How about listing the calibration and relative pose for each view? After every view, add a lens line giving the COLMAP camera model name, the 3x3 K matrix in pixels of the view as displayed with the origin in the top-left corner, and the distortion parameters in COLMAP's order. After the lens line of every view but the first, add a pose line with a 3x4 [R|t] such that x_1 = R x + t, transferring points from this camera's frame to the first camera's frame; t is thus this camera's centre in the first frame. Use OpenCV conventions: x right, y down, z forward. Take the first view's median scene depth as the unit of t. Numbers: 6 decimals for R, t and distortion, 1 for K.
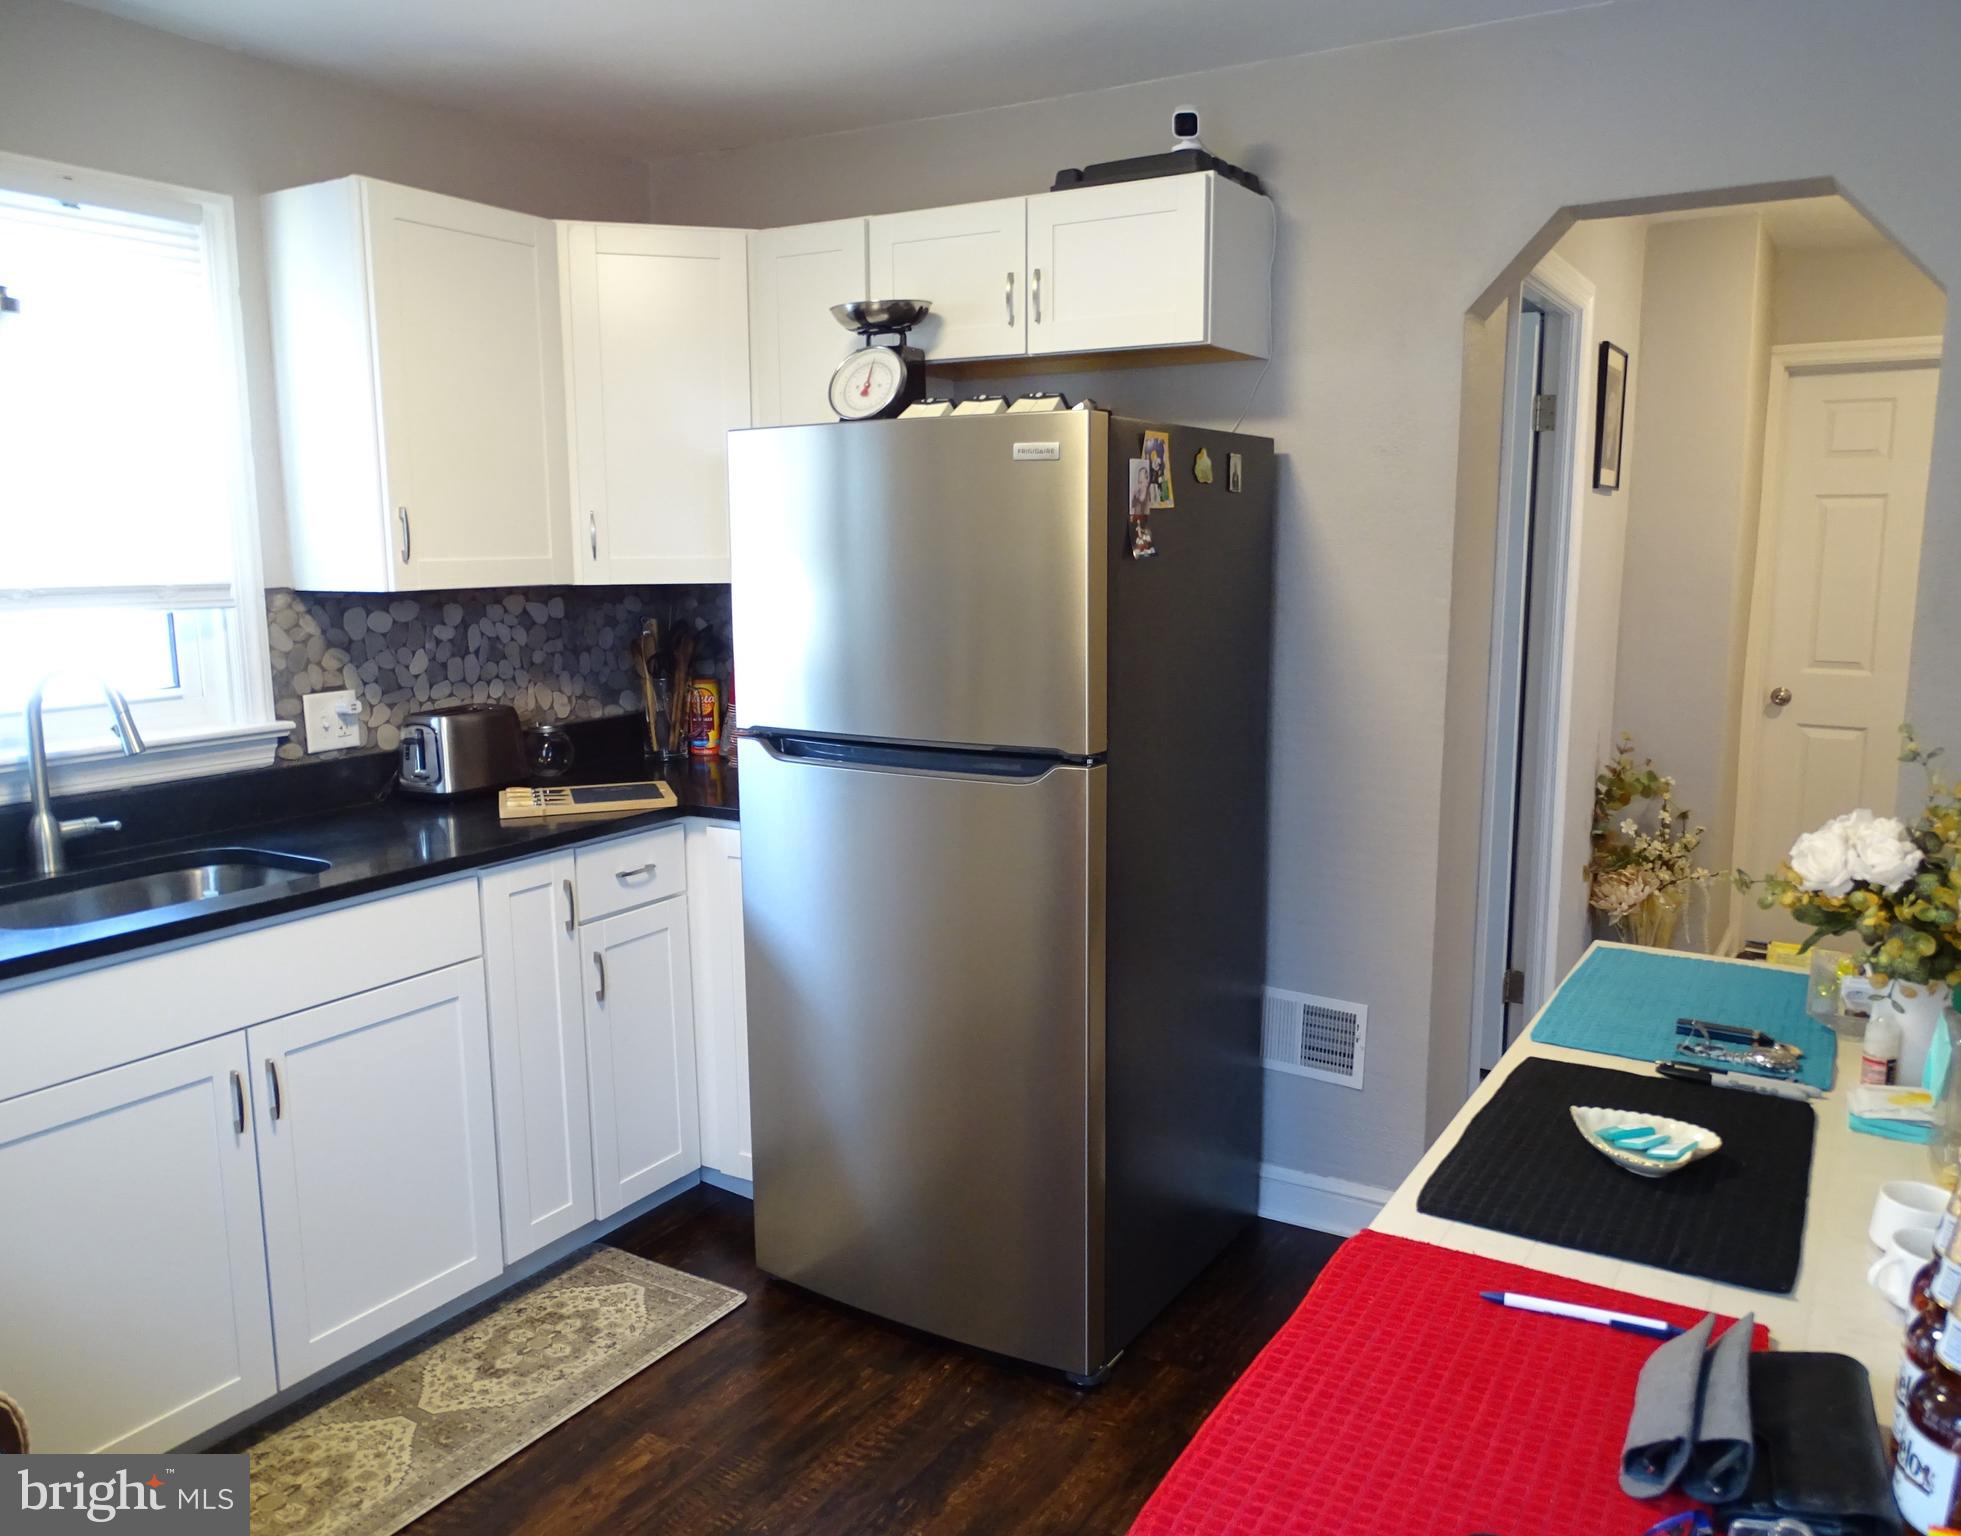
lens RADIAL K [[1522.4, 0, 1074.7], [0, 1522.4, 745.0], [0, 0, 1]] dist [-0.007760, 0.003931]
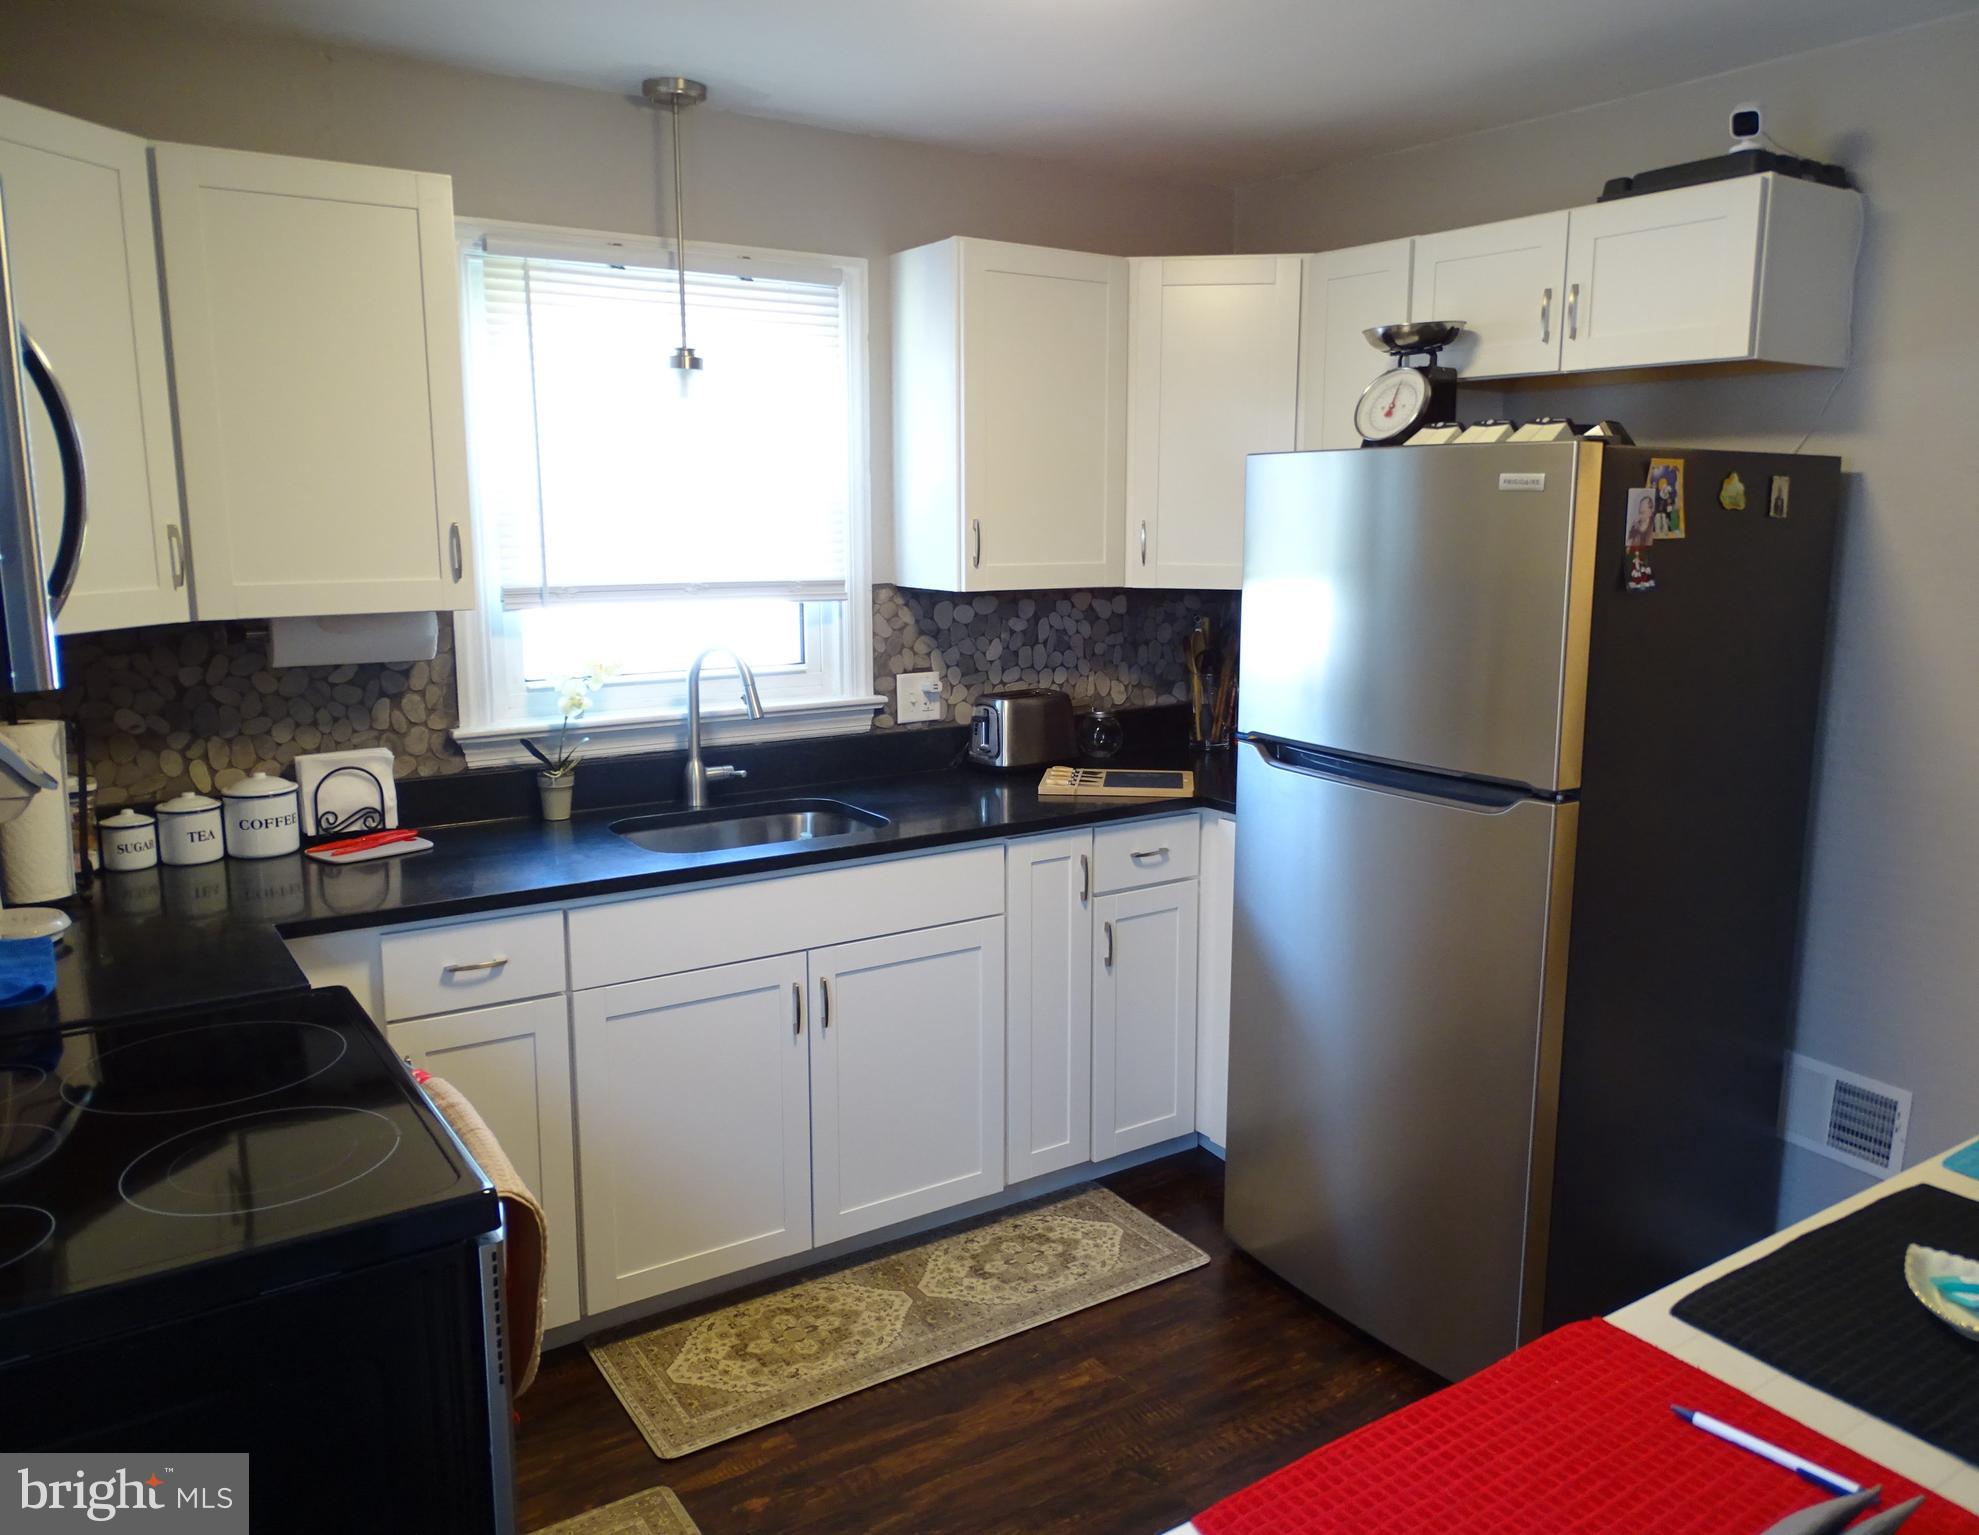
lens RADIAL K [[1536.4, 0, 1043.5], [0, 1536.4, 734.8], [0, 0, 1]] dist [-0.007760, 0.003931]
pose [[0.898677, 0.078308, -0.431565, 0.120039], [-0.072925, 0.996915, 0.029036, -0.030142], [0.432507, 0.005378, 0.901614, -0.031780]]
